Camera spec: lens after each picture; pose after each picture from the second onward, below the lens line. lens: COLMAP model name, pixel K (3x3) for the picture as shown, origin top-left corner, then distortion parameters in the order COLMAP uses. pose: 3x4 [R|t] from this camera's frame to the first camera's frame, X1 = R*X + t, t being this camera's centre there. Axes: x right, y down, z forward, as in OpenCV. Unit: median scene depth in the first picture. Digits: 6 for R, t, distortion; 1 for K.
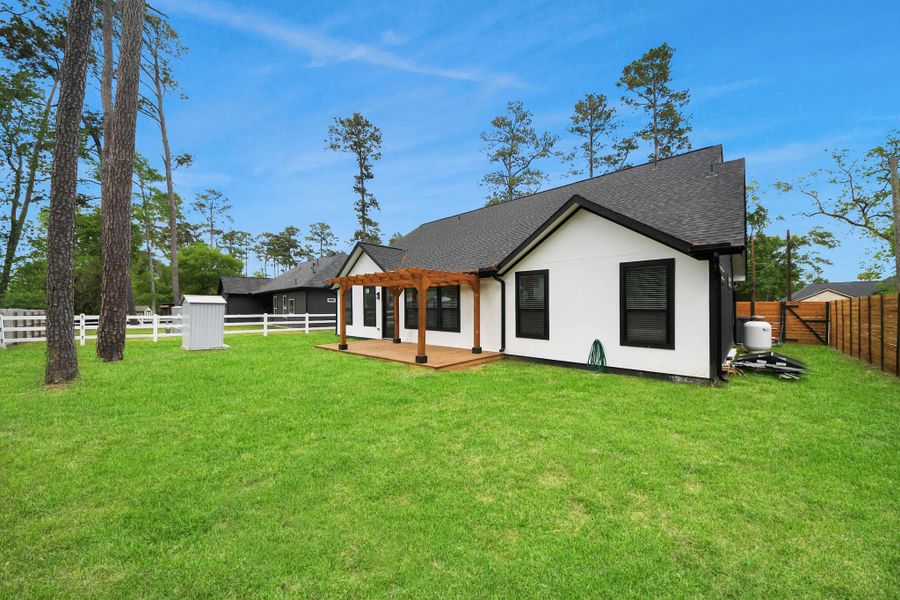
lens RADIAL K [[340.8, 0, 449.8], [0, 340.8, 307.6], [0, 0, 1]] dist [0.000564, 0.000002]
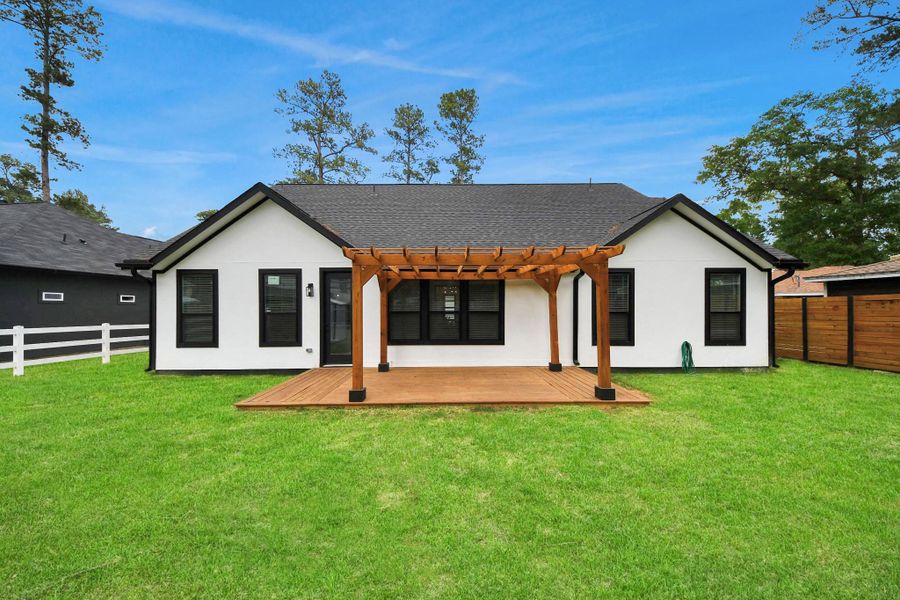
lens RADIAL K [[336.4, 0, 449.2], [0, 336.4, 293.2], [0, 0, 1]] dist [0.020508, -0.014437]
pose [[0.705248, 0.032532, 0.708214, -0.439038], [0.004353, 0.998729, -0.050212, -0.000933], [-0.708948, 0.038494, 0.704210, 0.442078]]
